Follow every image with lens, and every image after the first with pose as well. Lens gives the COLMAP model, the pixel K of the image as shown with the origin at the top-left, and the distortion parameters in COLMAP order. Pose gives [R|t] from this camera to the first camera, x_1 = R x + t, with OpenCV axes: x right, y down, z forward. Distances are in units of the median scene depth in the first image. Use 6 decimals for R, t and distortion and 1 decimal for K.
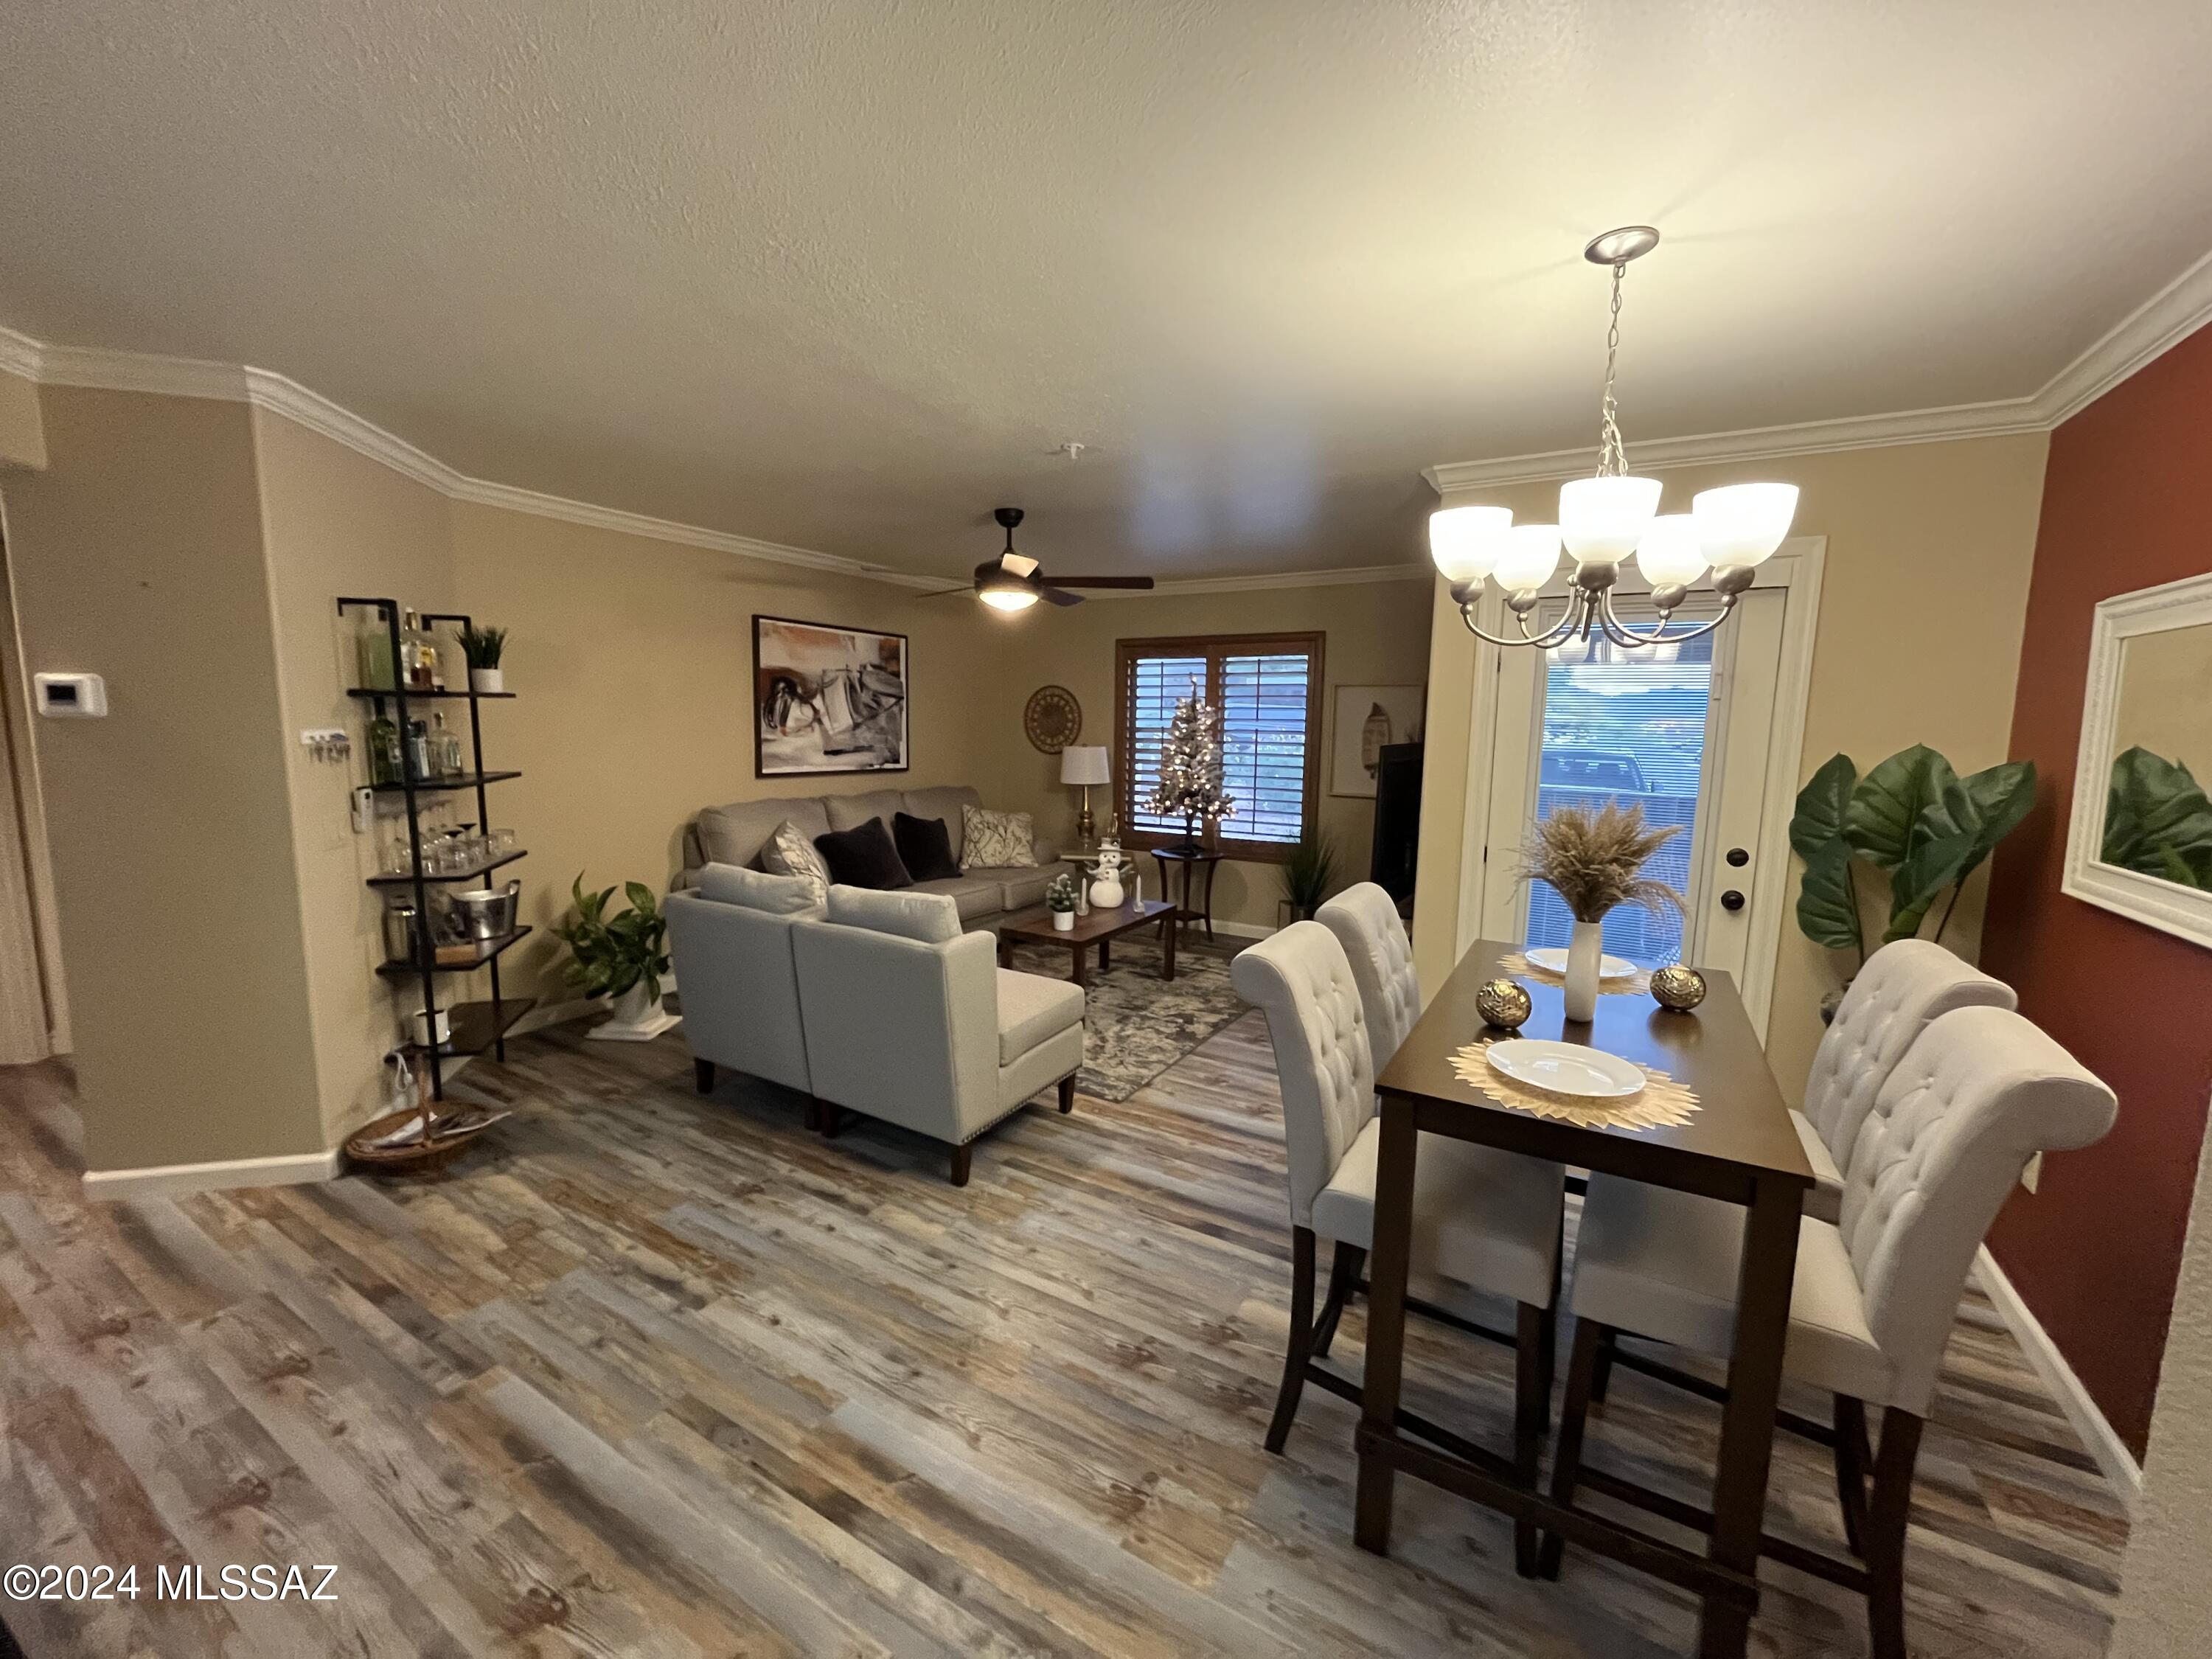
lens RADIAL K [[897.9, 0, 1096.1], [0, 897.9, 827.8], [0, 0, 1]] dist [0.000426, -0.000018]
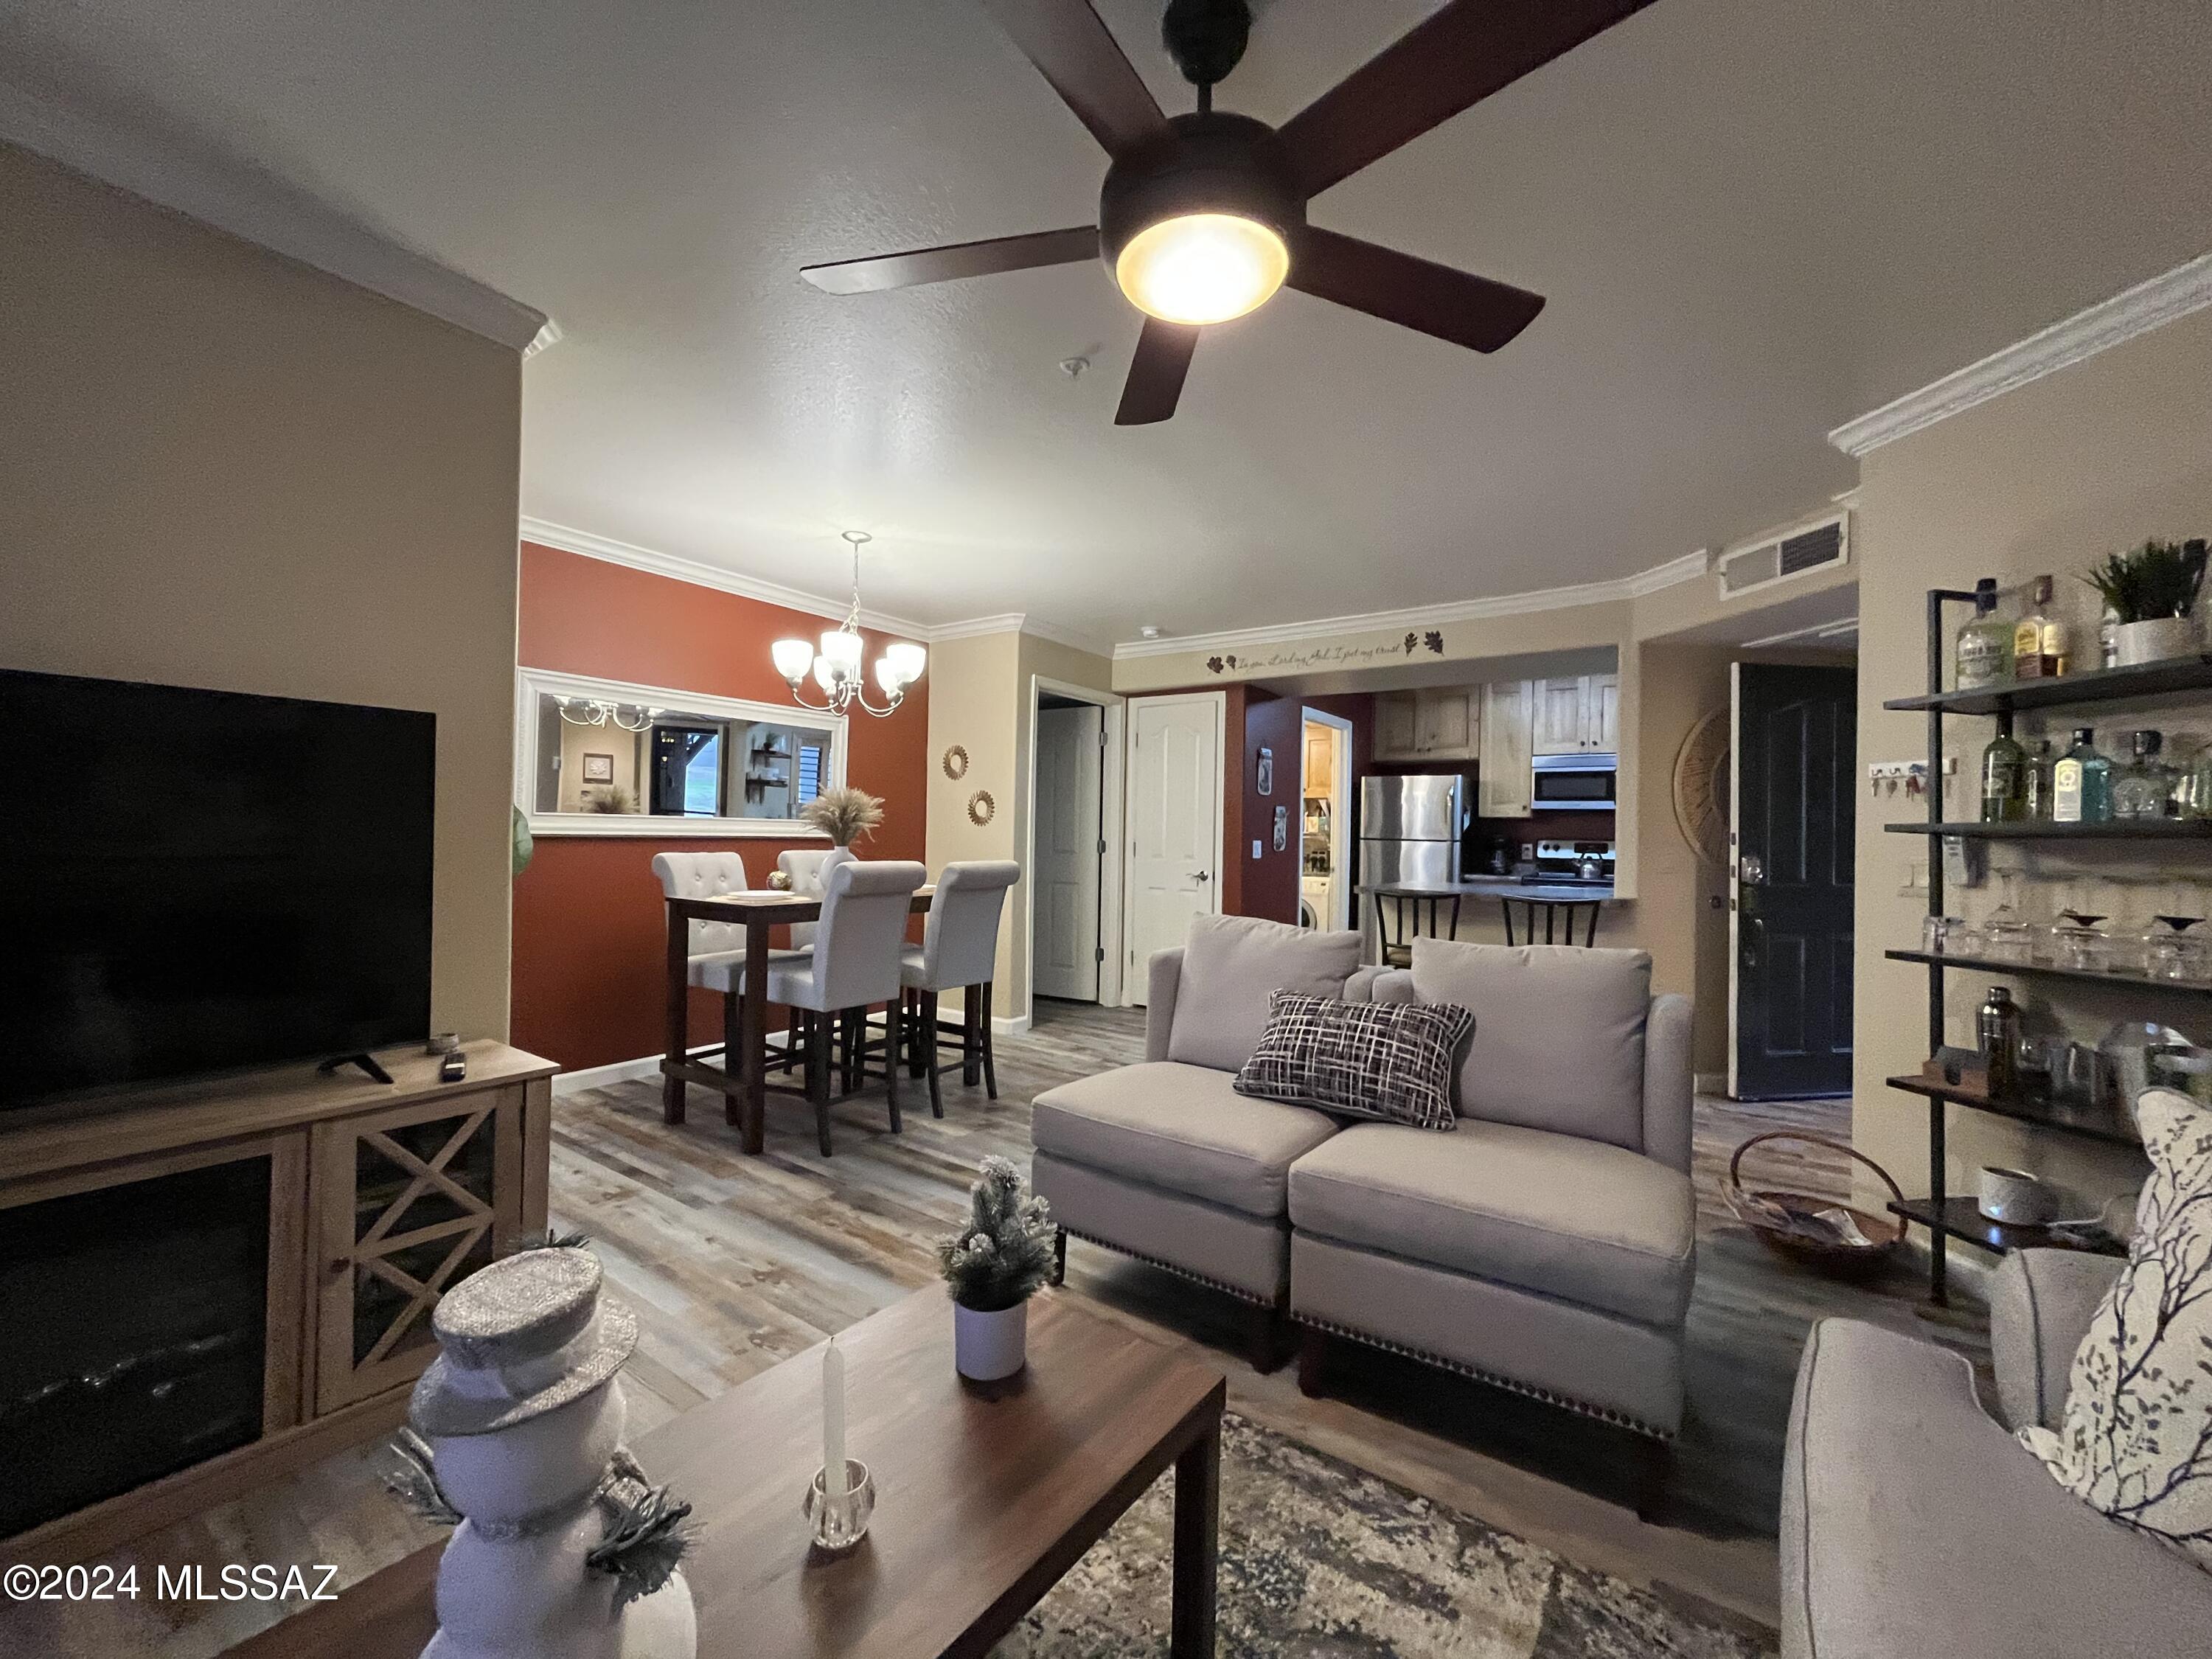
lens RADIAL K [[897.9, 0, 1106.8], [0, 897.9, 829.8], [0, 0, 1]] dist [0.000426, -0.000018]
pose [[-0.995584, -0.035497, 0.086901, -0.142443], [-0.024939, 0.992497, 0.119701, -0.126243], [-0.090498, 0.117005, -0.988999, 1.926427]]
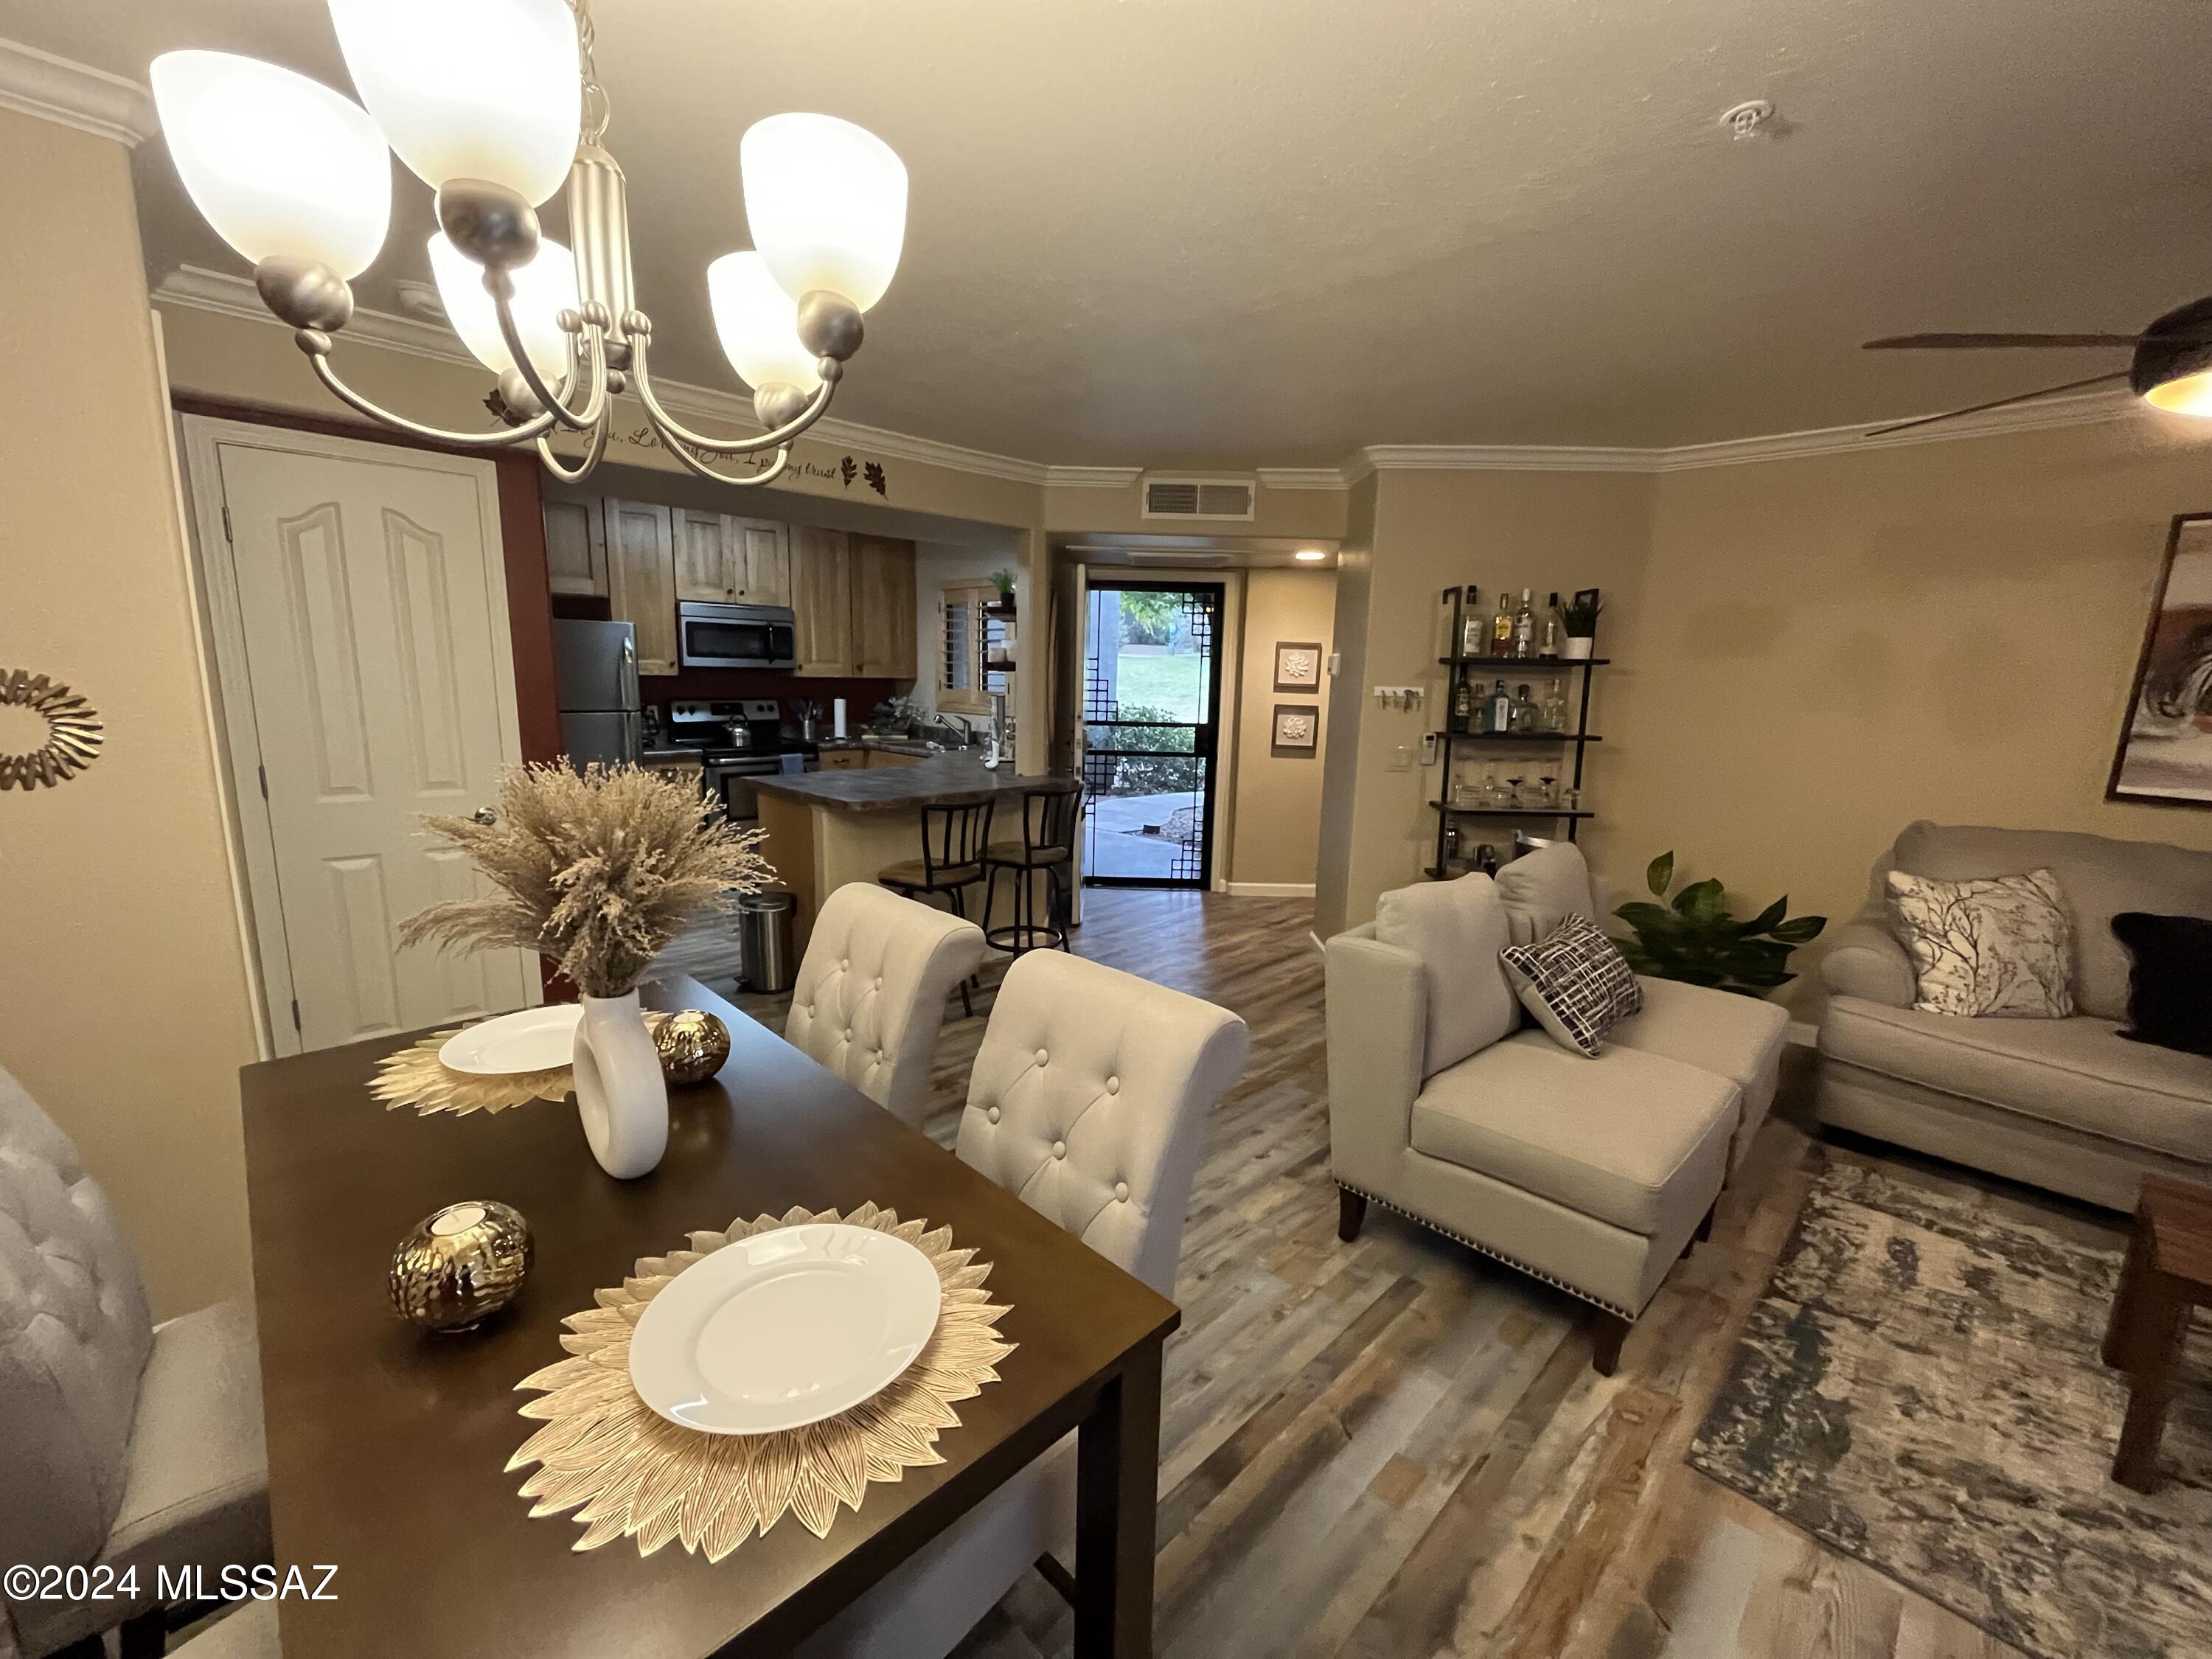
lens RADIAL K [[897.9, 0, 1109.8], [0, 897.9, 821.1], [0, 0, 1]] dist [0.000426, -0.000018]
pose [[-0.254193, 0.136580, -0.957461, 0.635345], [-0.149257, 0.972579, 0.178363, -0.086622], [0.955567, 0.188246, -0.226838, 0.905216]]
